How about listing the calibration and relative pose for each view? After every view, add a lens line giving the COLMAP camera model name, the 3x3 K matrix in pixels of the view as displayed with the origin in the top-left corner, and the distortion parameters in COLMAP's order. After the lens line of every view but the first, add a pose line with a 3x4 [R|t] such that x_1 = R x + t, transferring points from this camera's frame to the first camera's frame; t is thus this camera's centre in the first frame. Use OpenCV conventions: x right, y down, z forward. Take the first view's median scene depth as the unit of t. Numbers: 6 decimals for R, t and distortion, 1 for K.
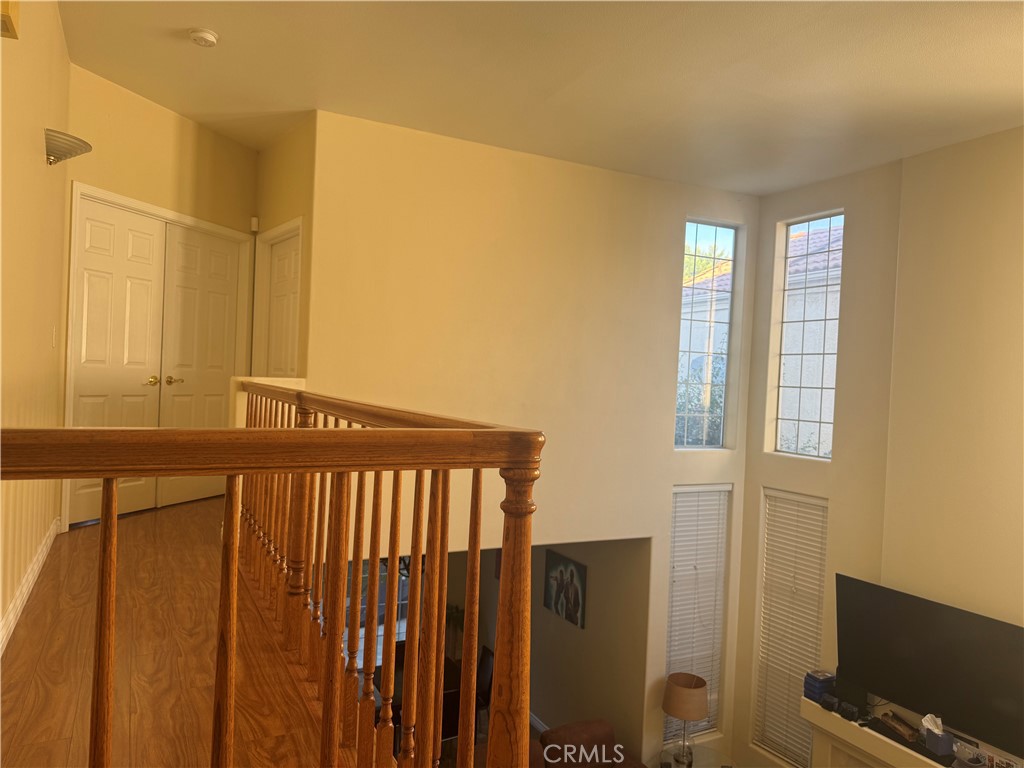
lens RADIAL K [[724.6, 0, 509.9], [0, 724.6, 389.5], [0, 0, 1]] dist [0.047321, -0.057858]
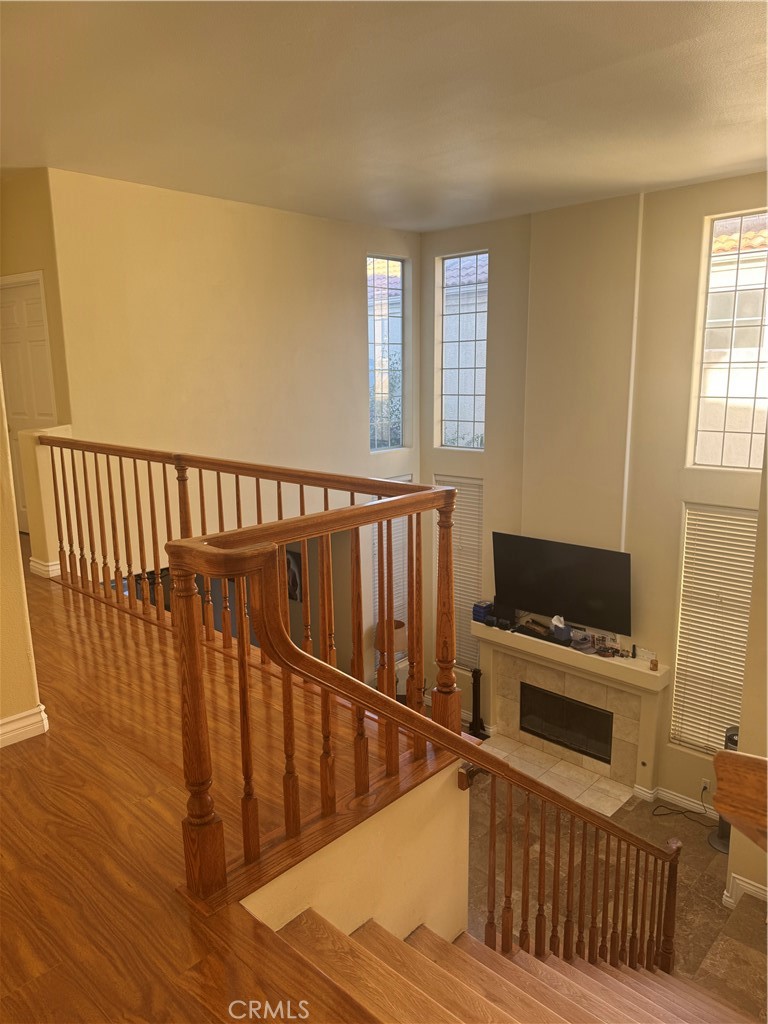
lens RADIAL K [[719.2, 0, 380.3], [0, 719.2, 515.5], [0, 0, 1]] dist [0.117843, -0.167097]
pose [[0.941428, -0.121960, 0.314386, -0.180394], [0.060303, 0.978166, 0.198883, -0.064067], [-0.331777, -0.168276, 0.928228, -0.195857]]
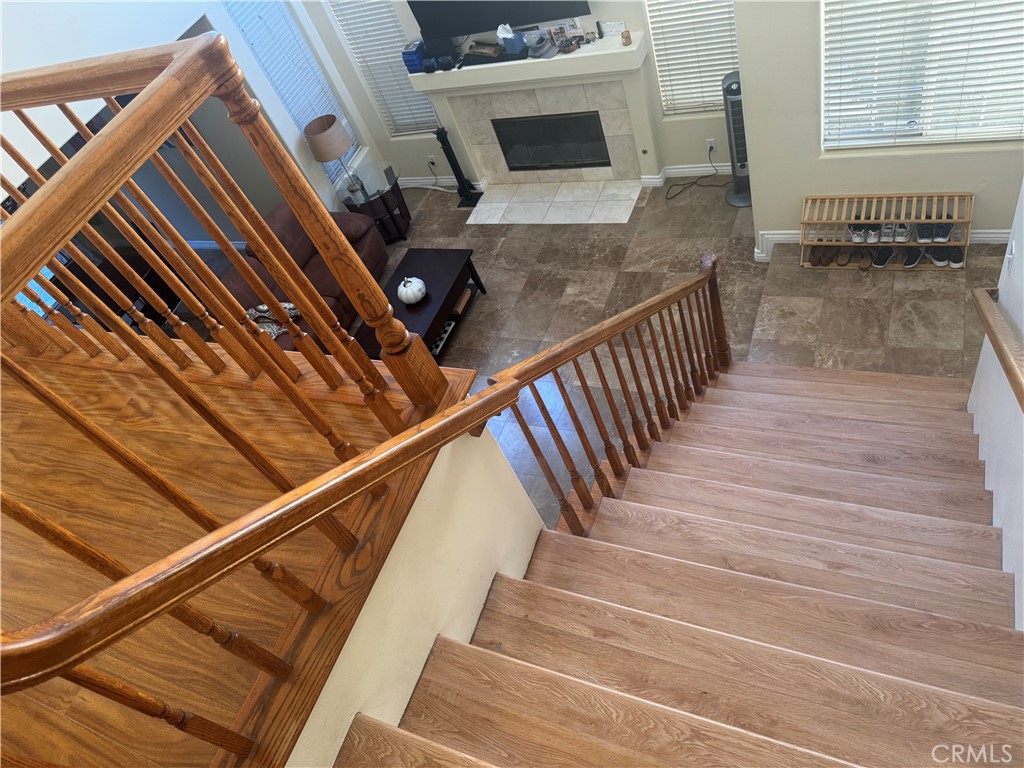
lens RADIAL K [[724.6, 0, 509.9], [0, 724.6, 389.5], [0, 0, 1]] dist [0.047321, -0.057858]
pose [[0.703290, -0.680362, 0.206131, -0.046597], [0.354509, 0.586978, 0.727860, -0.053174], [-0.616203, -0.438821, 0.654011, -0.028974]]
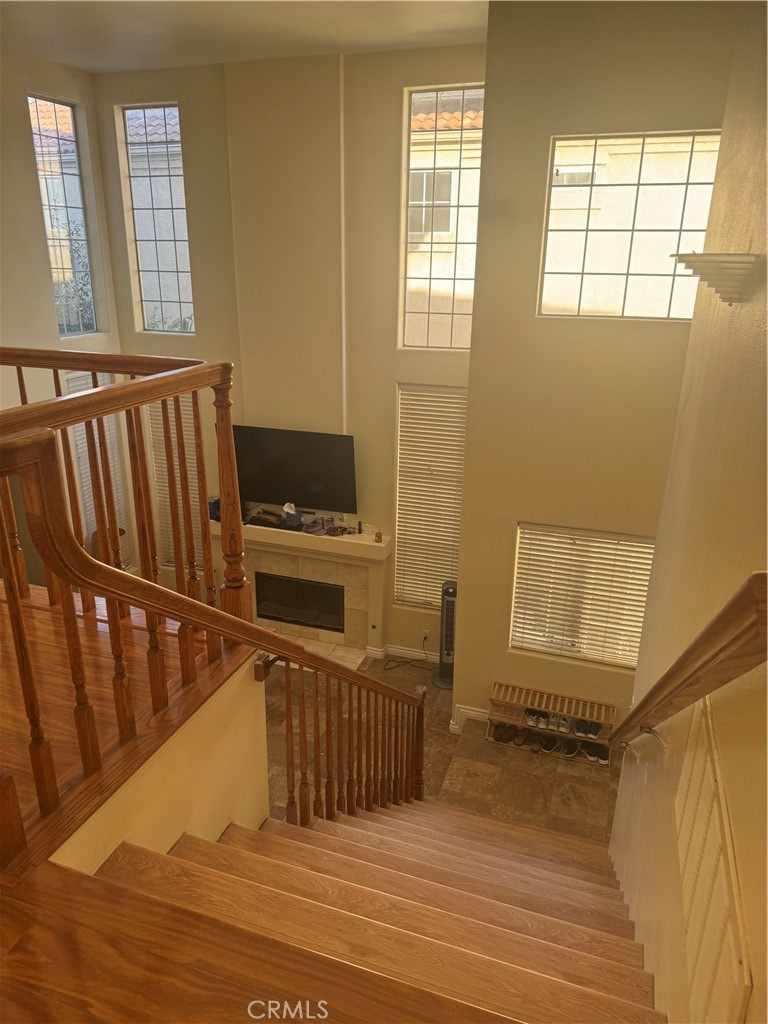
lens RADIAL K [[719.2, 0, 380.3], [0, 719.2, 515.5], [0, 0, 1]] dist [0.117843, -0.167097]
pose [[0.725589, -0.265078, 0.635023, -0.209918], [0.030111, 0.934173, 0.355547, -0.049173], [-0.687469, -0.238860, 0.685807, -0.142324]]
